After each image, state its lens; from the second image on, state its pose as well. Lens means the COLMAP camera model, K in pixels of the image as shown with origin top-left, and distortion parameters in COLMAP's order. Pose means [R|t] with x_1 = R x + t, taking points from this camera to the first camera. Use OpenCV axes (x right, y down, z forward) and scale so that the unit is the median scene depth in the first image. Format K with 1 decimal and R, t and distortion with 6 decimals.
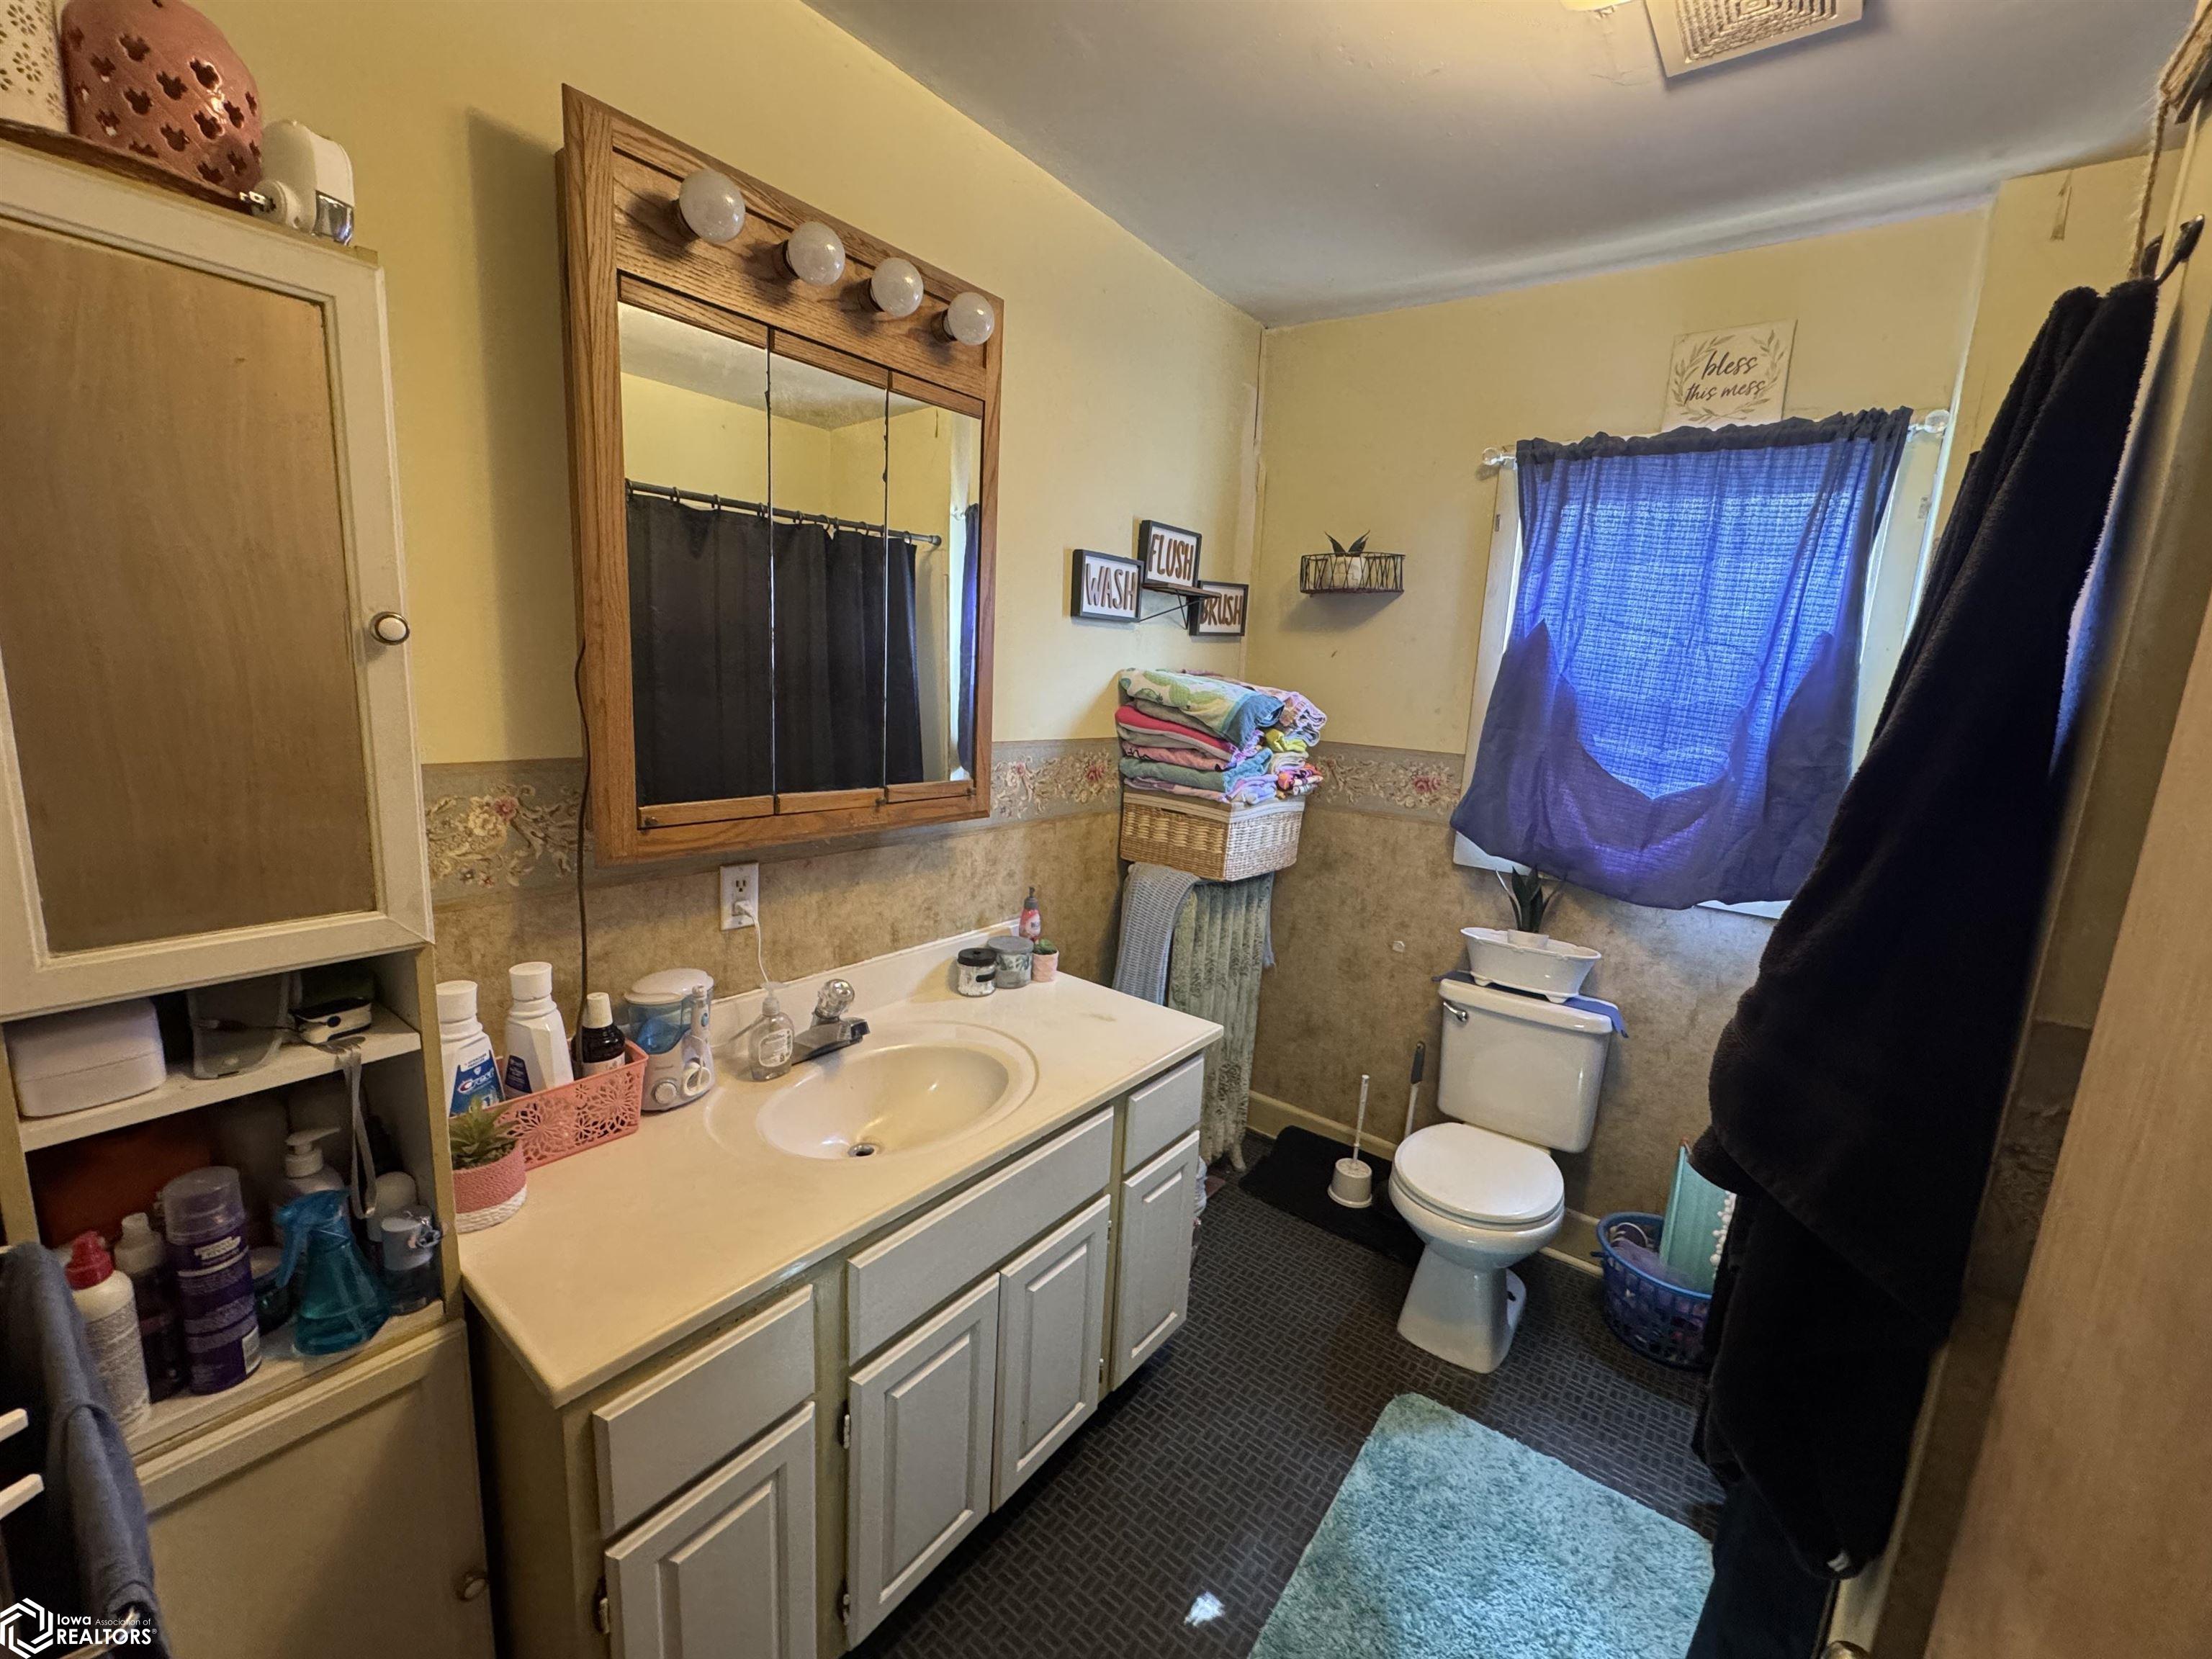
lens RADIAL K [[934.4, 0, 1106.0], [0, 934.4, 829.5], [0, 0, 1]] dist [-0.002313, -0.000320]
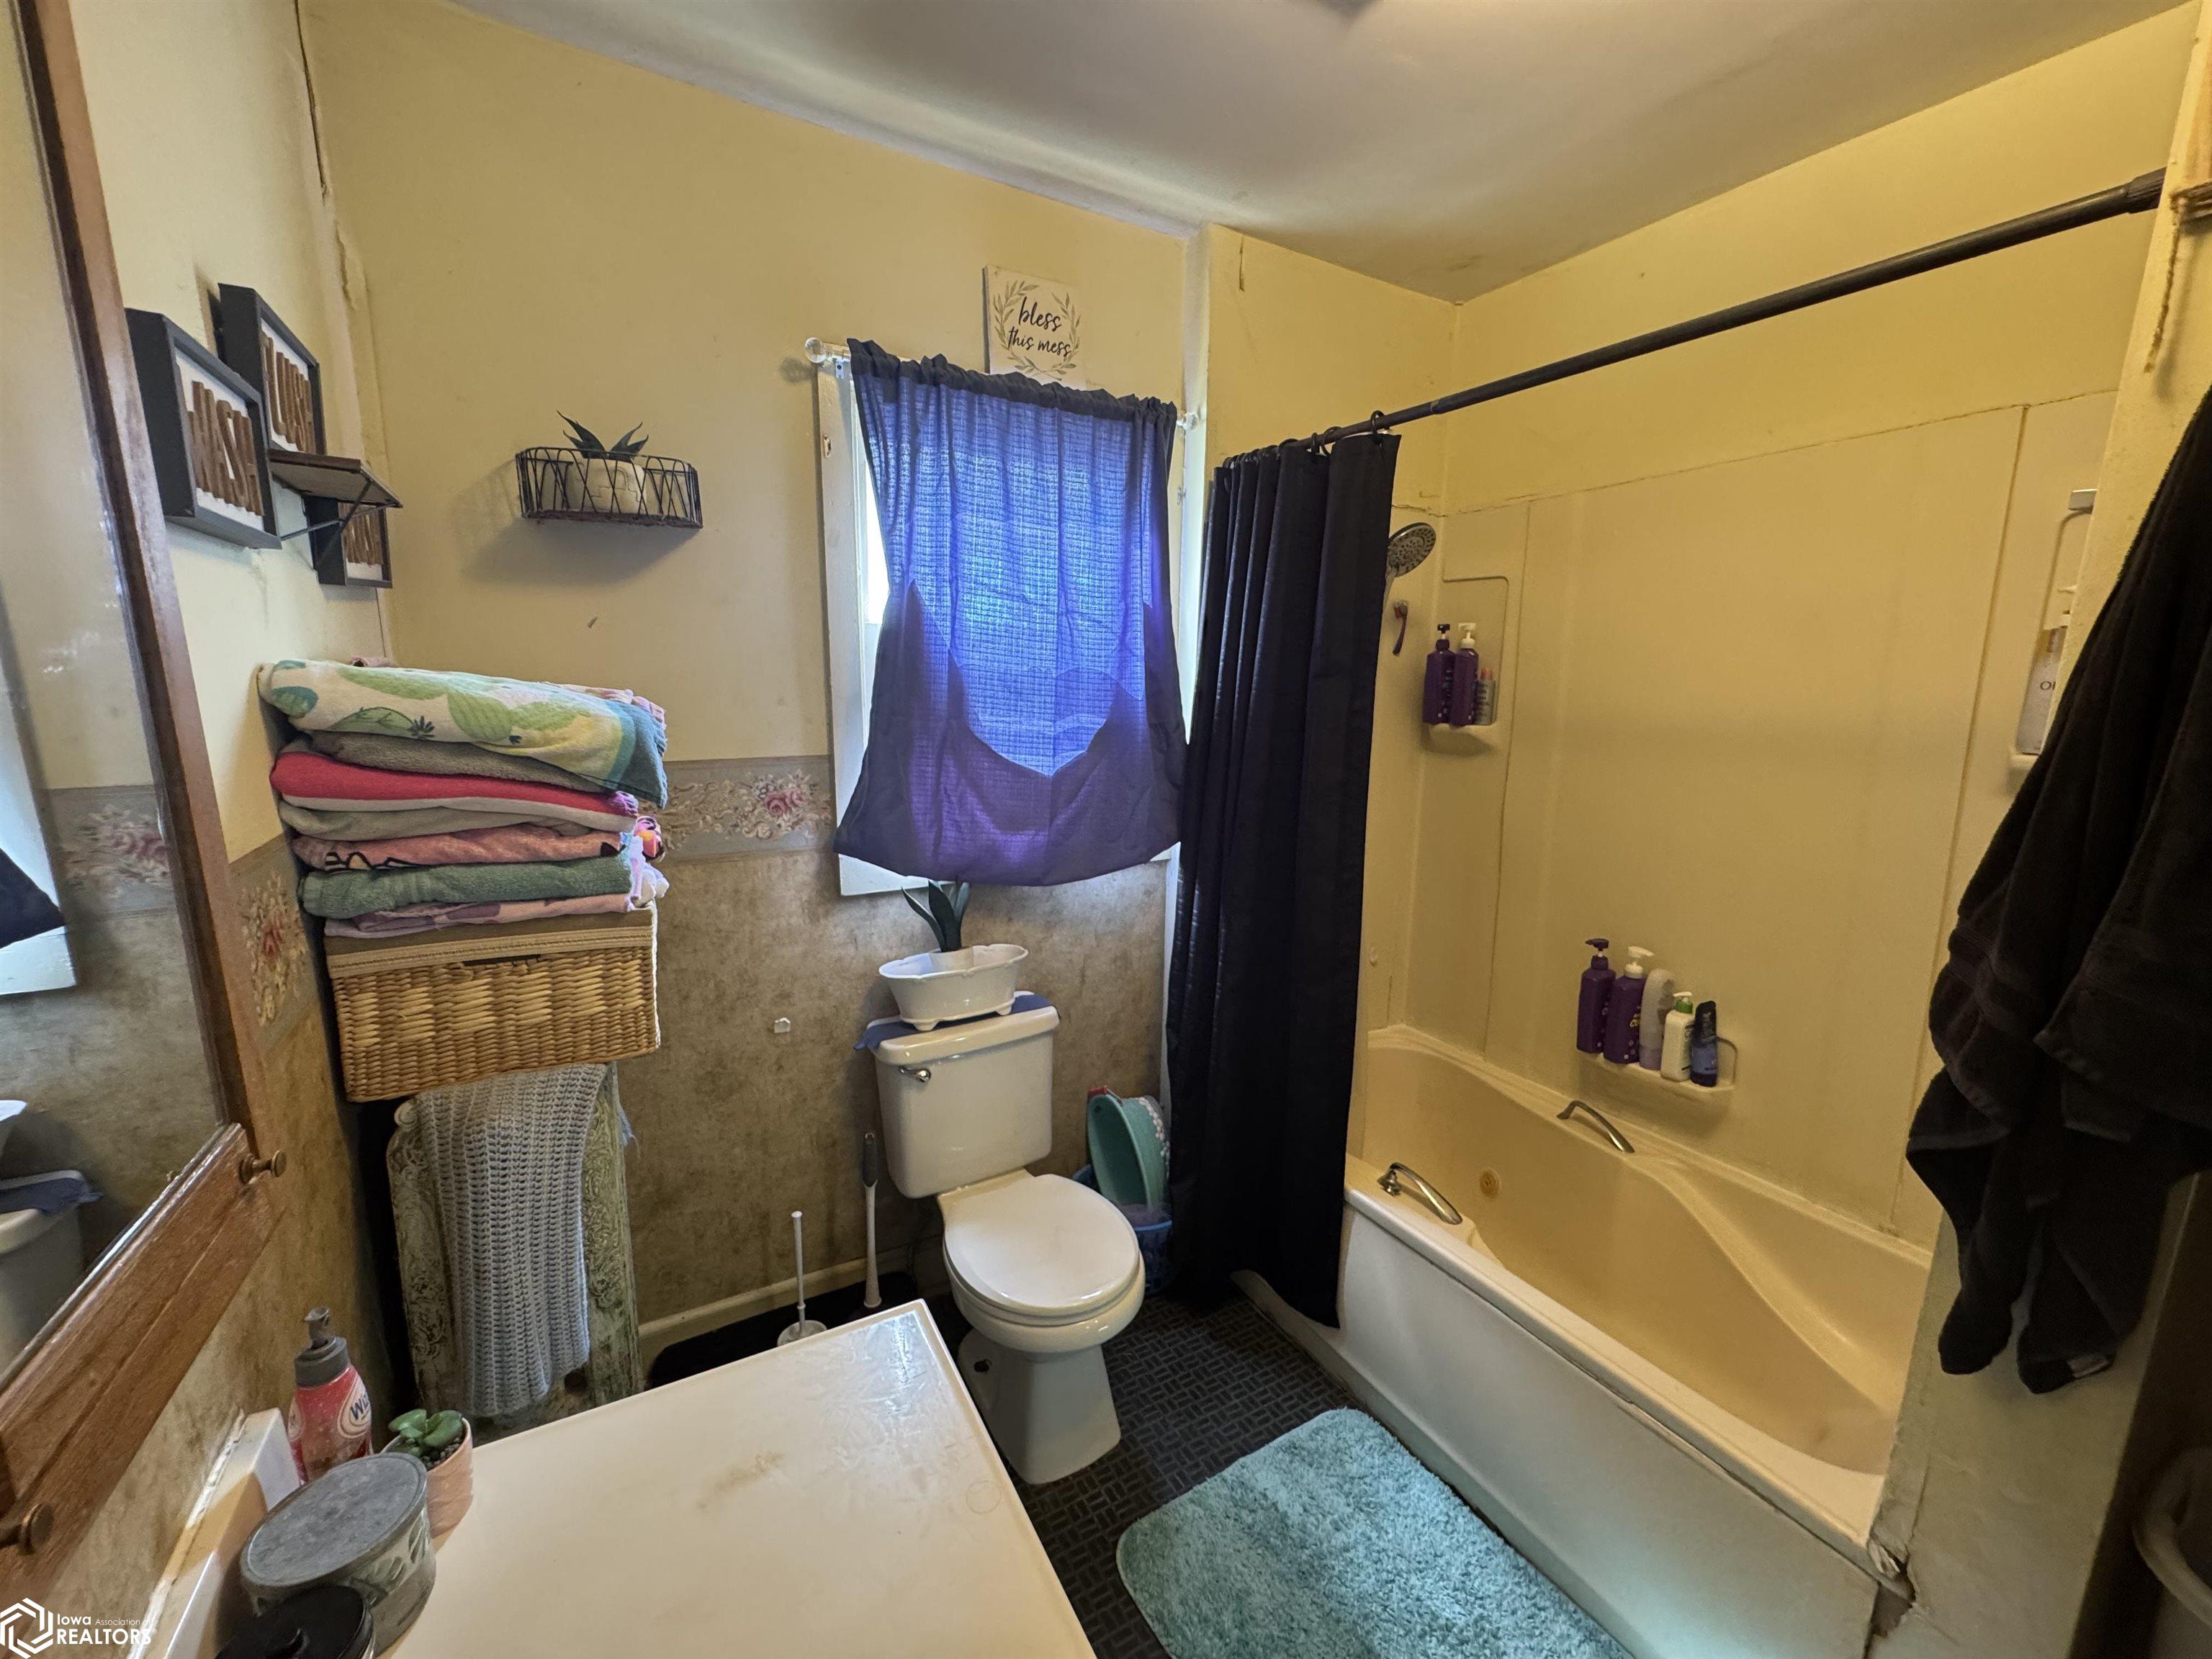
lens RADIAL K [[889.6, 0, 1116.9], [0, 889.6, 825.7], [0, 0, 1]] dist [-0.001259, 0.000490]
pose [[0.381132, -0.211829, 0.899926, -0.204291], [0.168985, 0.972961, 0.157453, -0.105079], [-0.908946, 0.092063, 0.406623, 0.529202]]
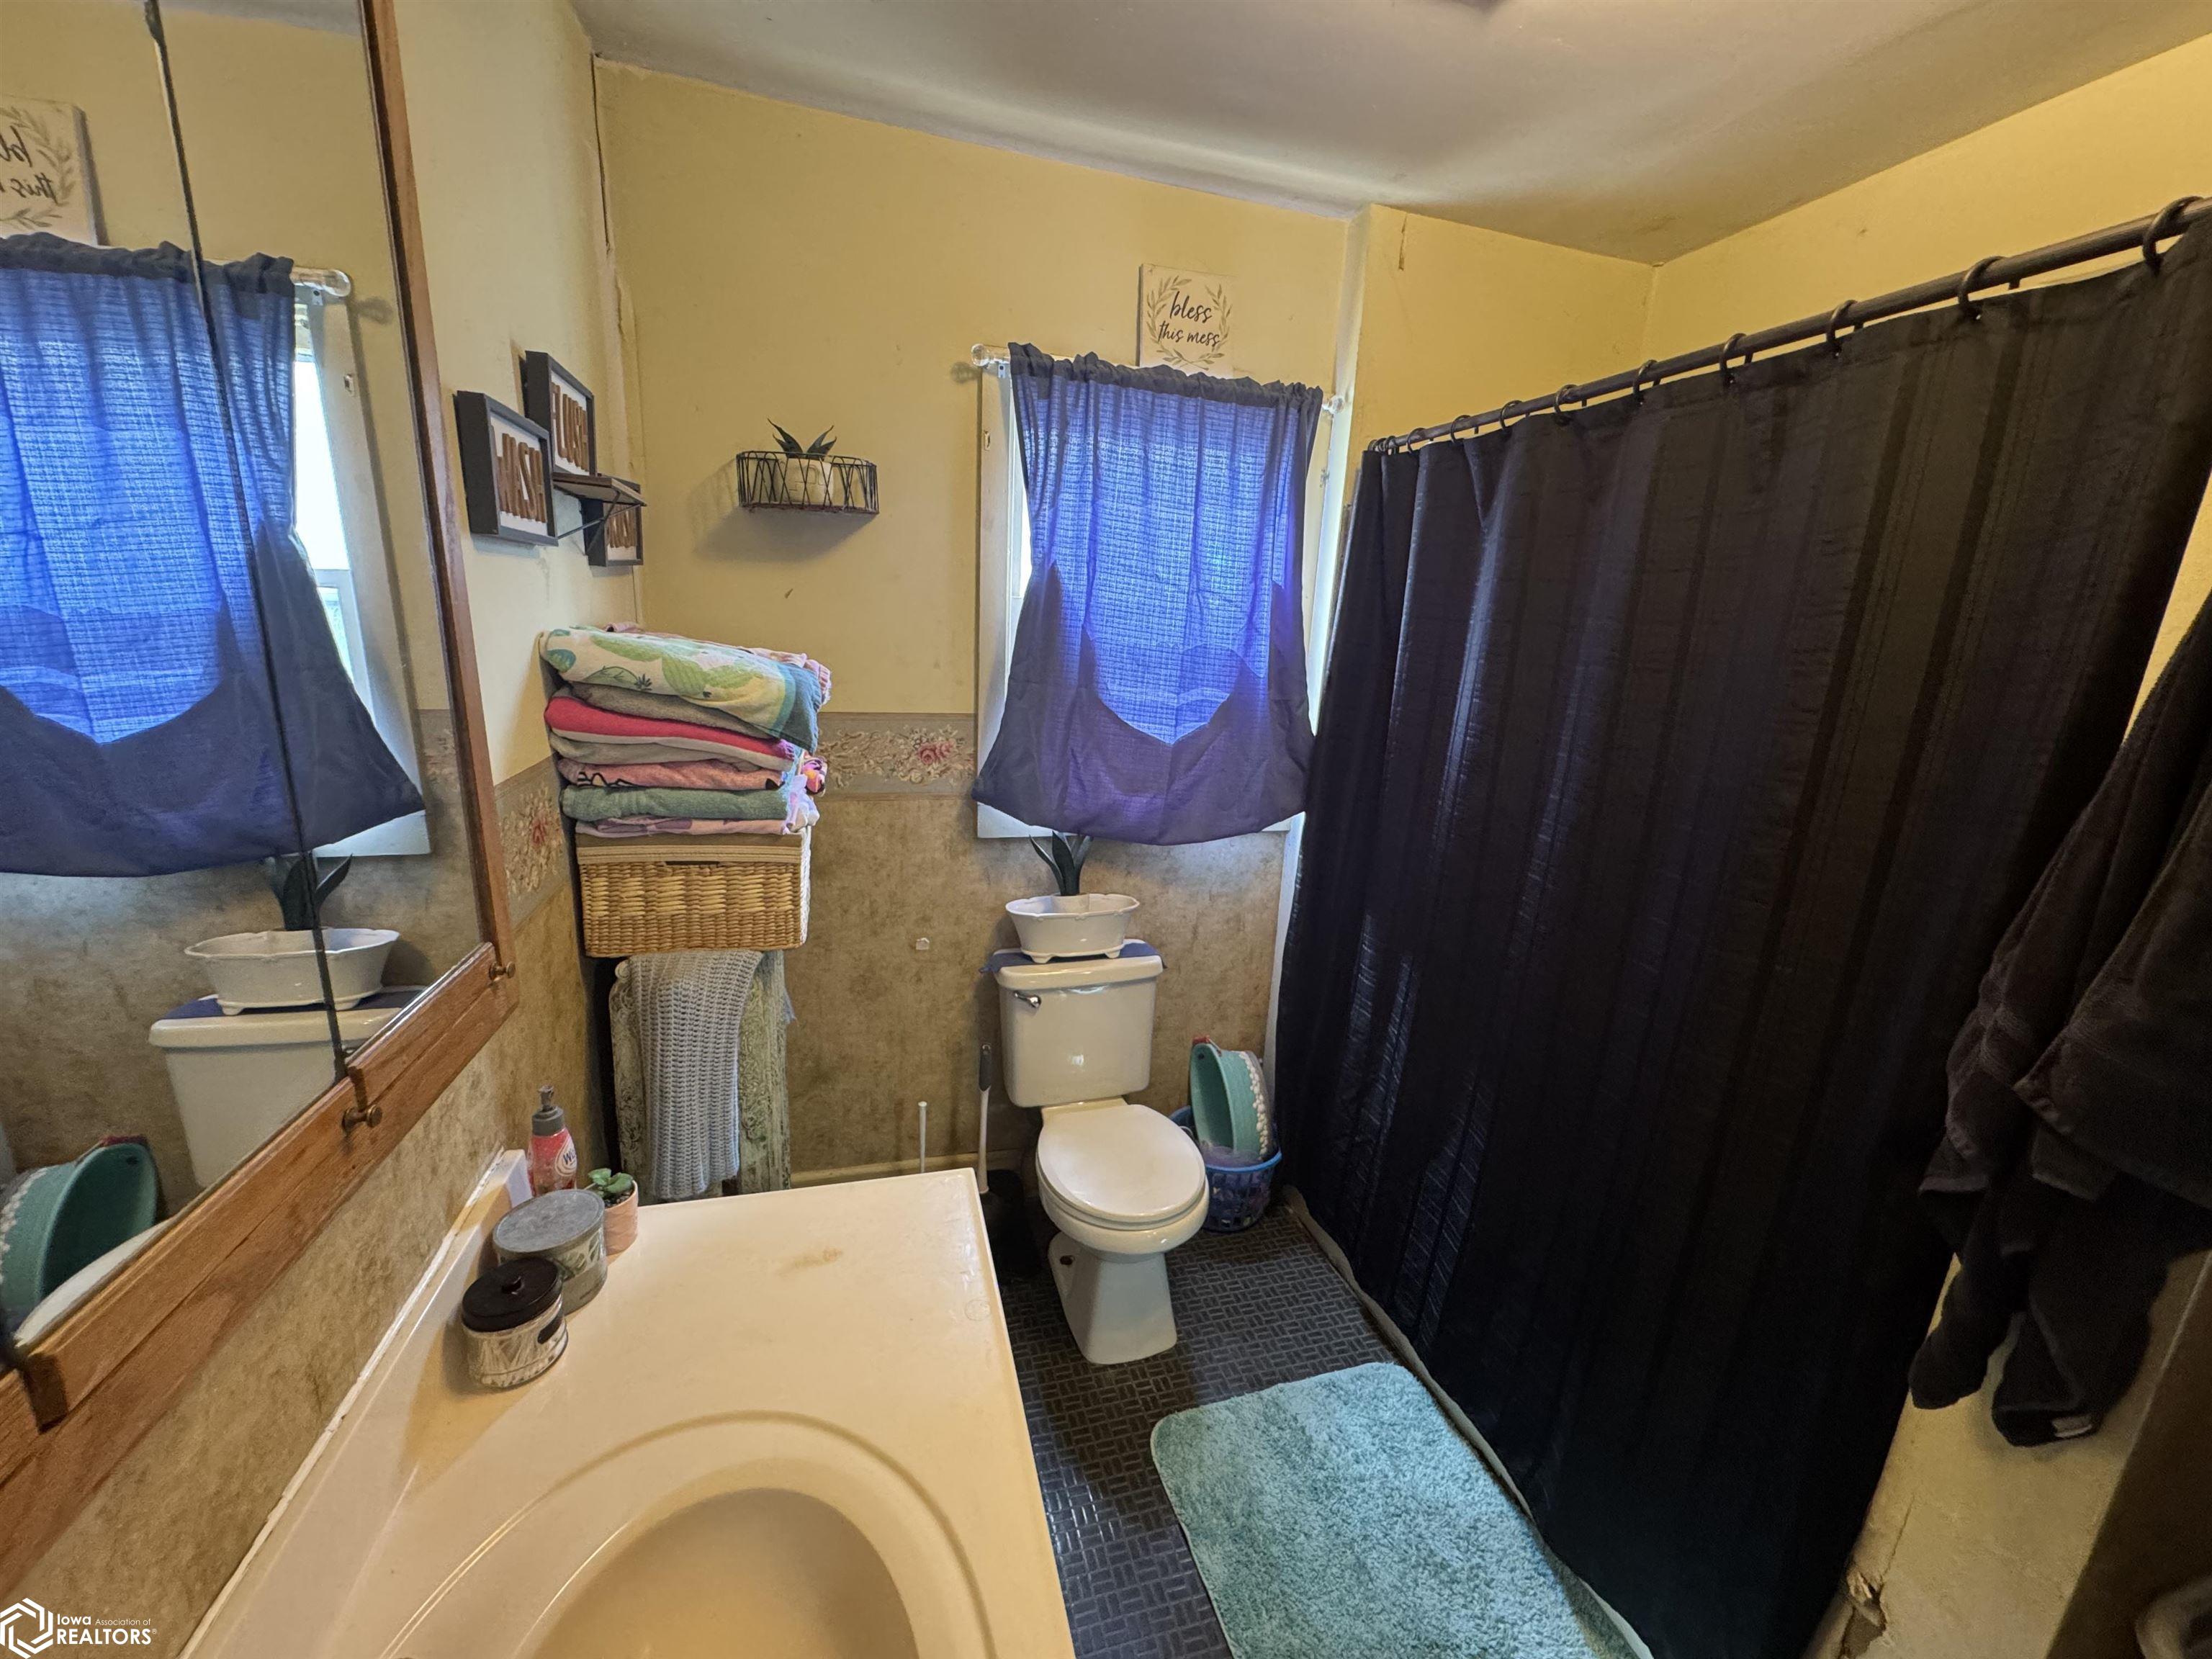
lens RADIAL K [[894.7, 0, 1116.2], [0, 894.7, 826.7], [0, 0, 1]] dist [0.000341, -0.000364]
pose [[0.585685, -0.211853, 0.782362, -0.225620], [0.126080, 0.977301, 0.170255, -0.109374], [-0.800673, -0.001076, 0.599101, 0.421853]]
